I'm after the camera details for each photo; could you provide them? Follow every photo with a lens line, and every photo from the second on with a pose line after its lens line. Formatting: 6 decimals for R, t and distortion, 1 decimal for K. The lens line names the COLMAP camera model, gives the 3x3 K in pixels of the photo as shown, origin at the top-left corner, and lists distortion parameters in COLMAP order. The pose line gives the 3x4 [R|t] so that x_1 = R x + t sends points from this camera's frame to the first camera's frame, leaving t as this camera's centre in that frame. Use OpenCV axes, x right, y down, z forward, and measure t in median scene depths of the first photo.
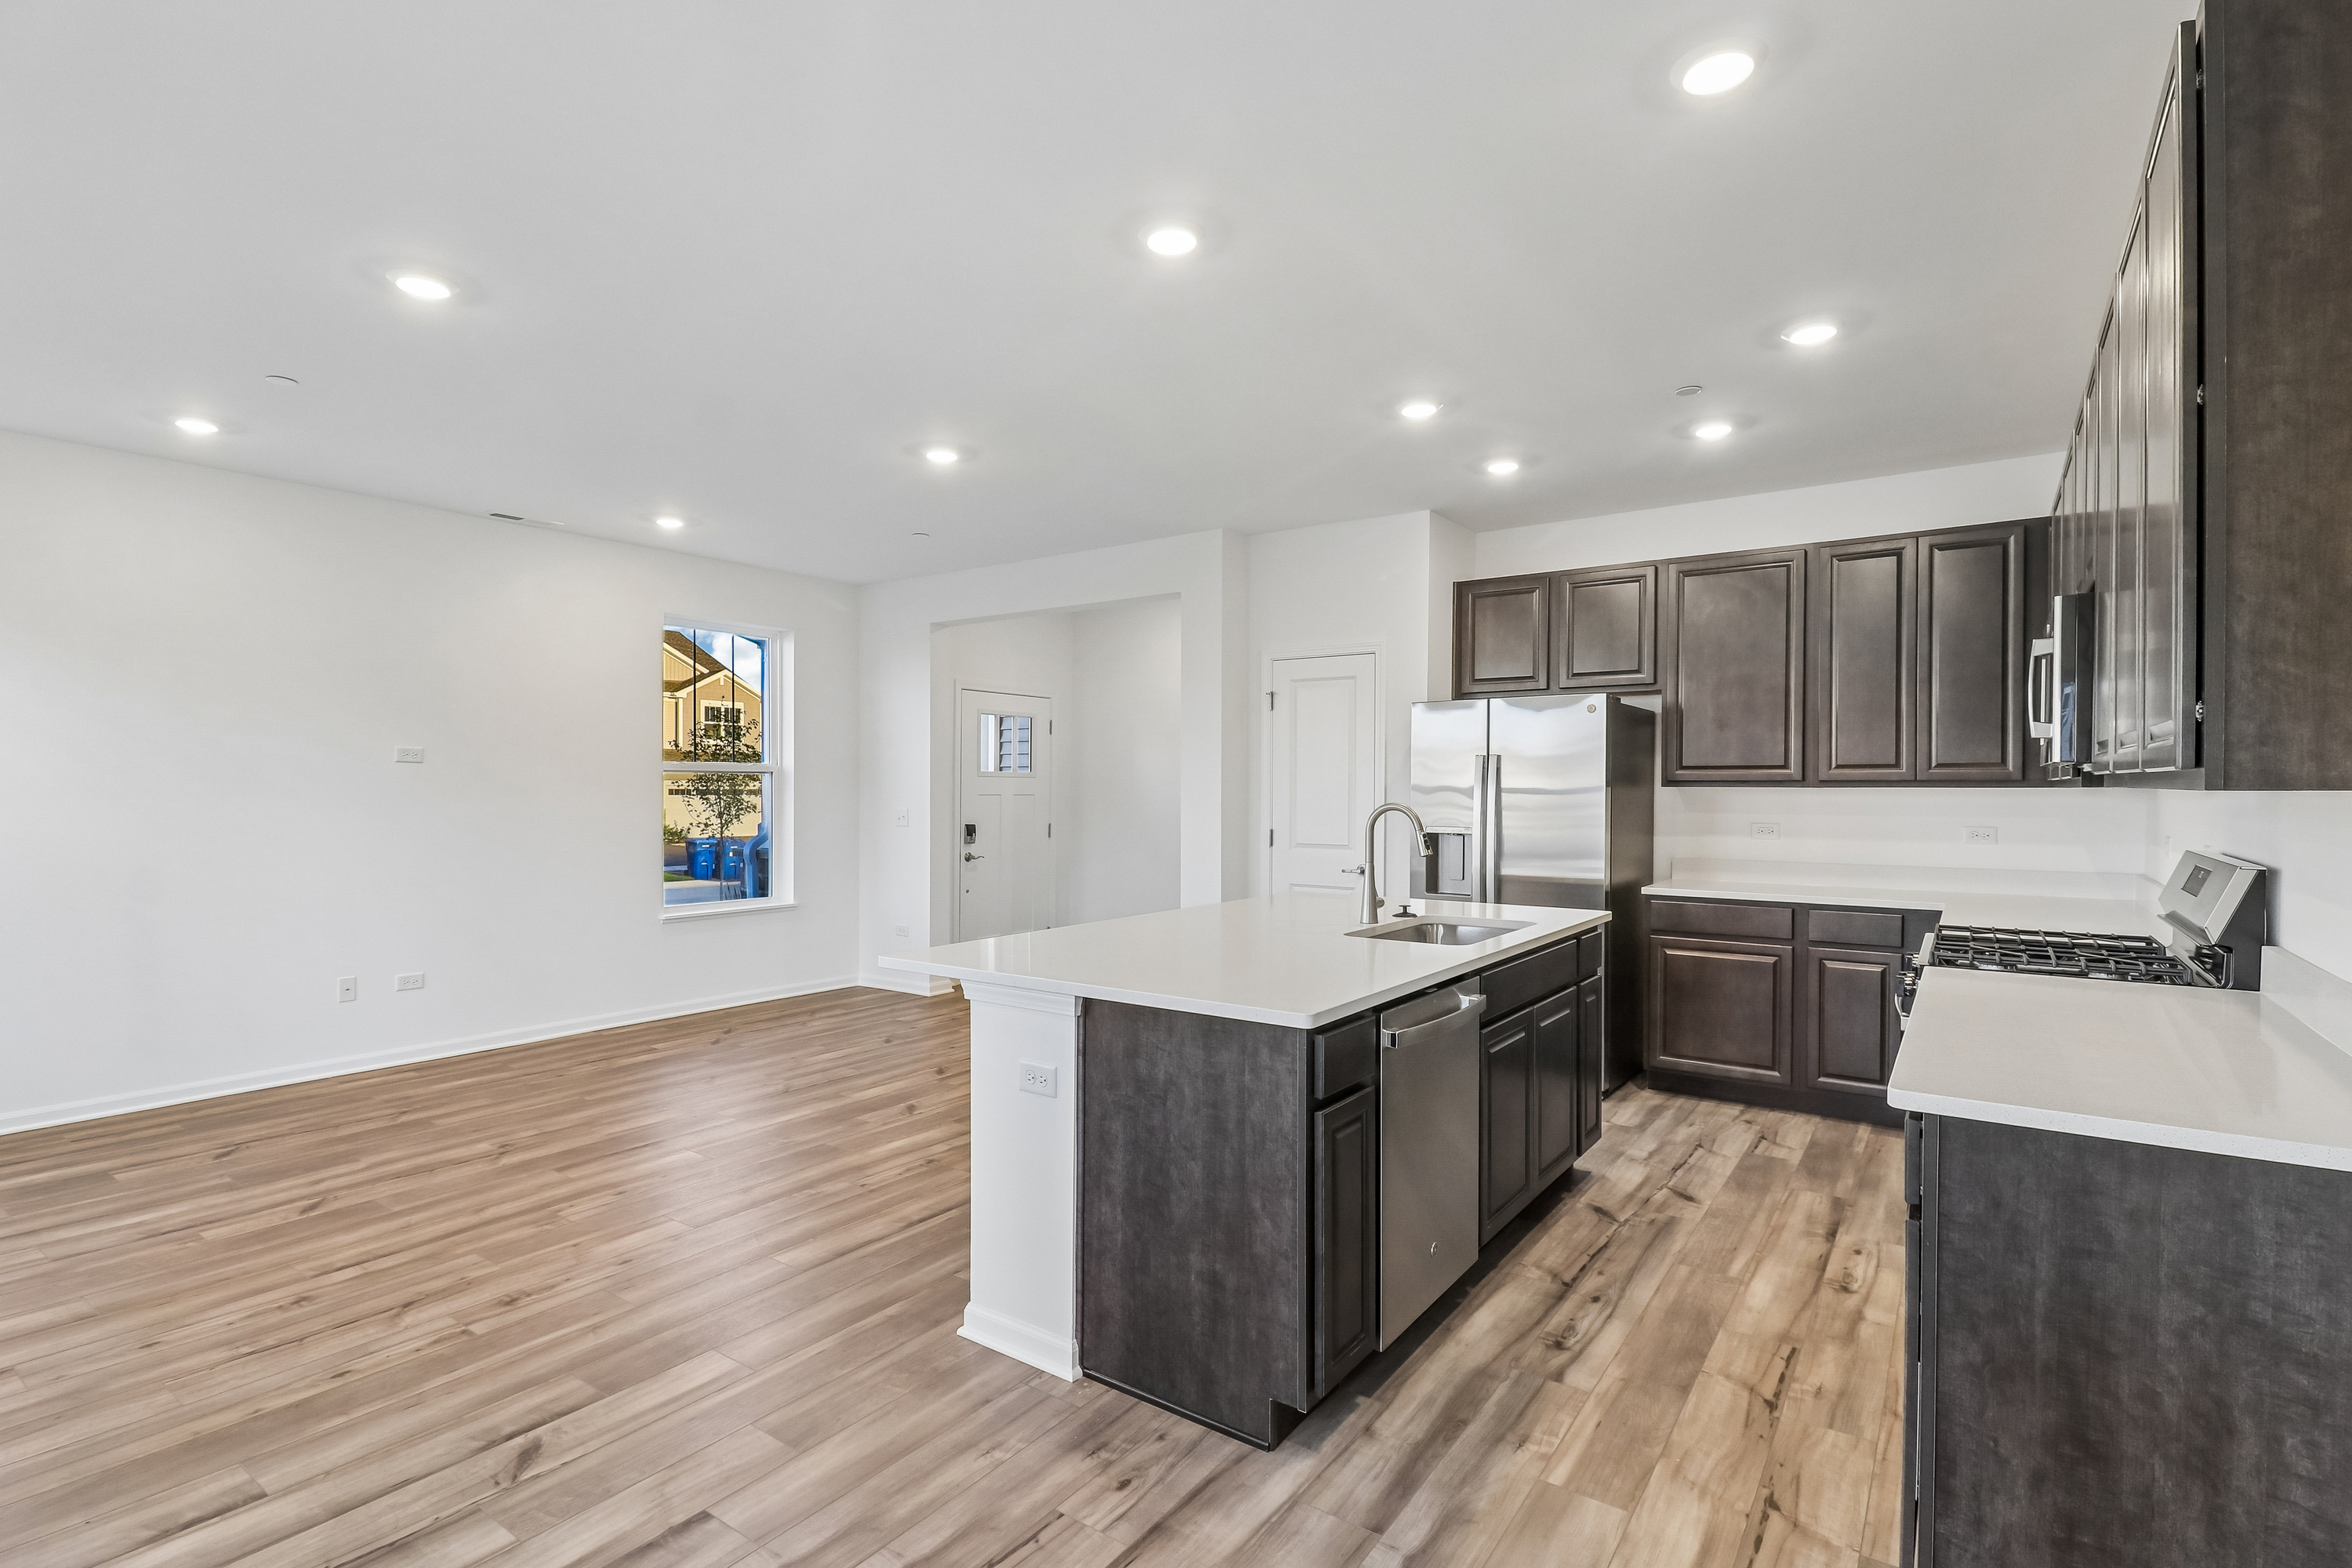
lens RADIAL K [[1115.2, 0, 1175.9], [0, 1115.2, 789.6], [0, 0, 1]] dist [0.020457, -0.015653]
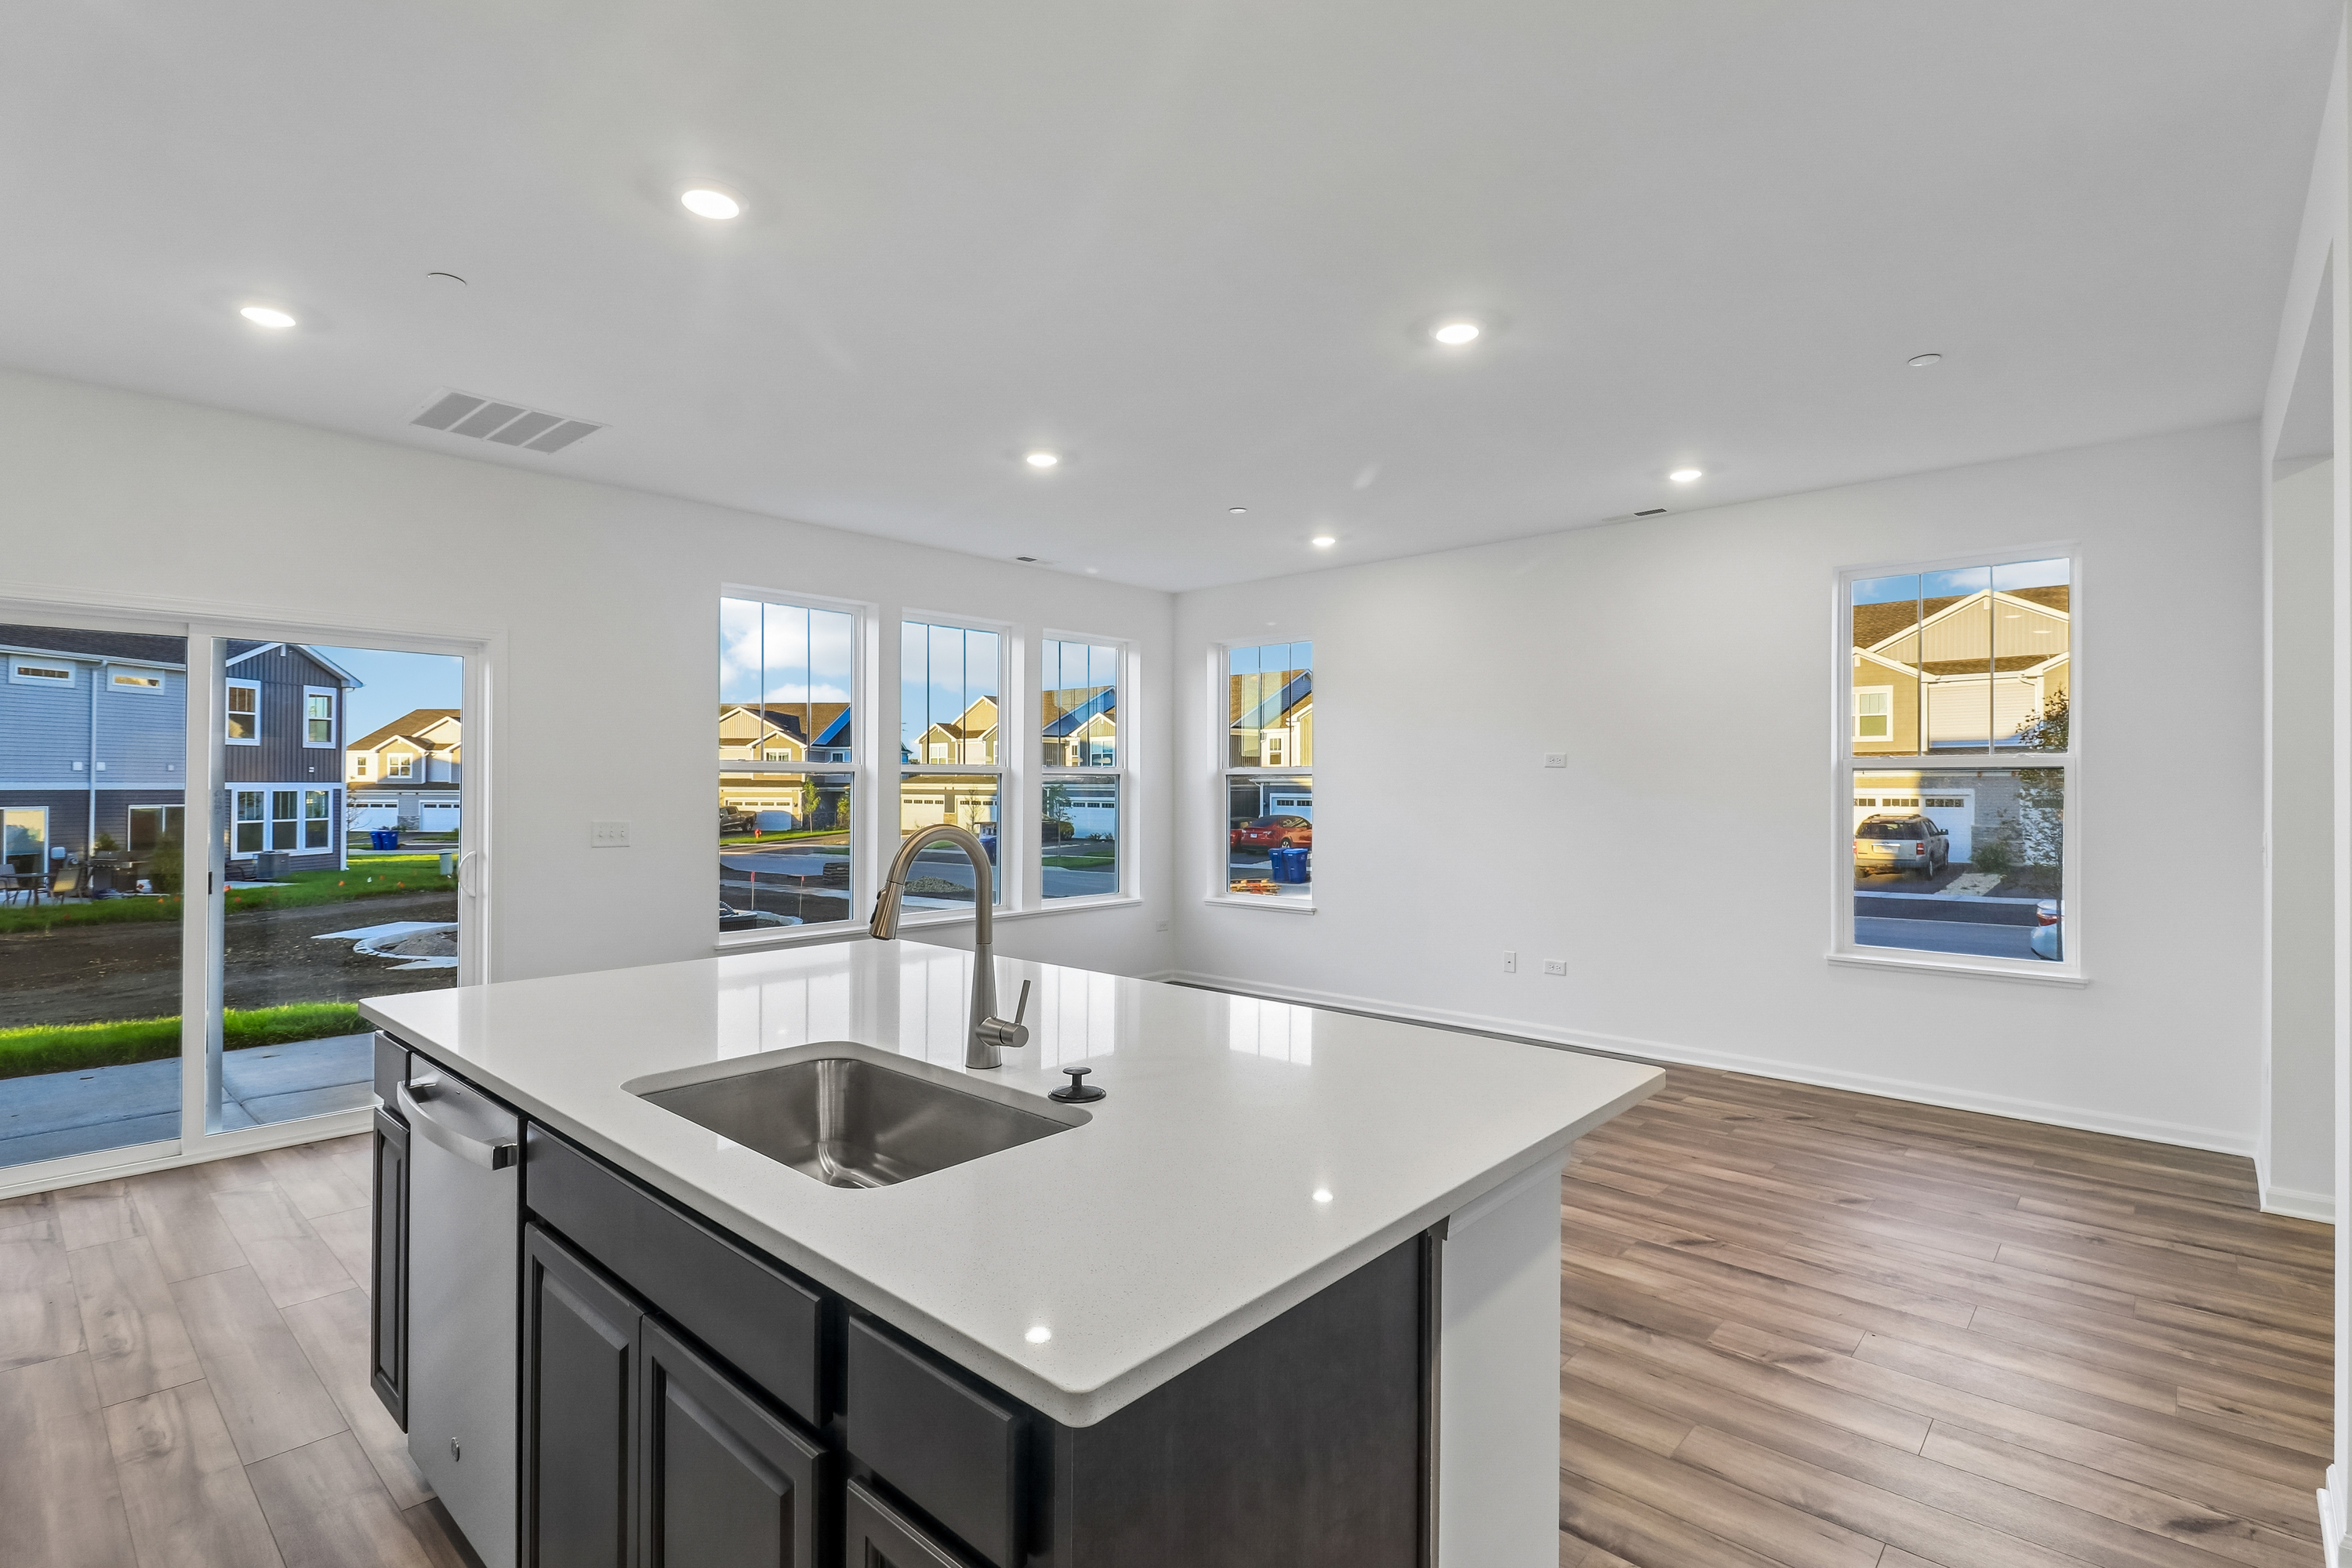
lens RADIAL K [[1080.4, 0, 1176.0], [0, 1080.4, 784.0], [0, 0, 1]] dist [0.017173, -0.013658]
pose [[-0.124810, -0.003768, -0.992174, 0.638557], [-0.010621, 0.999941, -0.002461, -0.005695], [0.992124, 0.010231, -0.124842, 1.140954]]
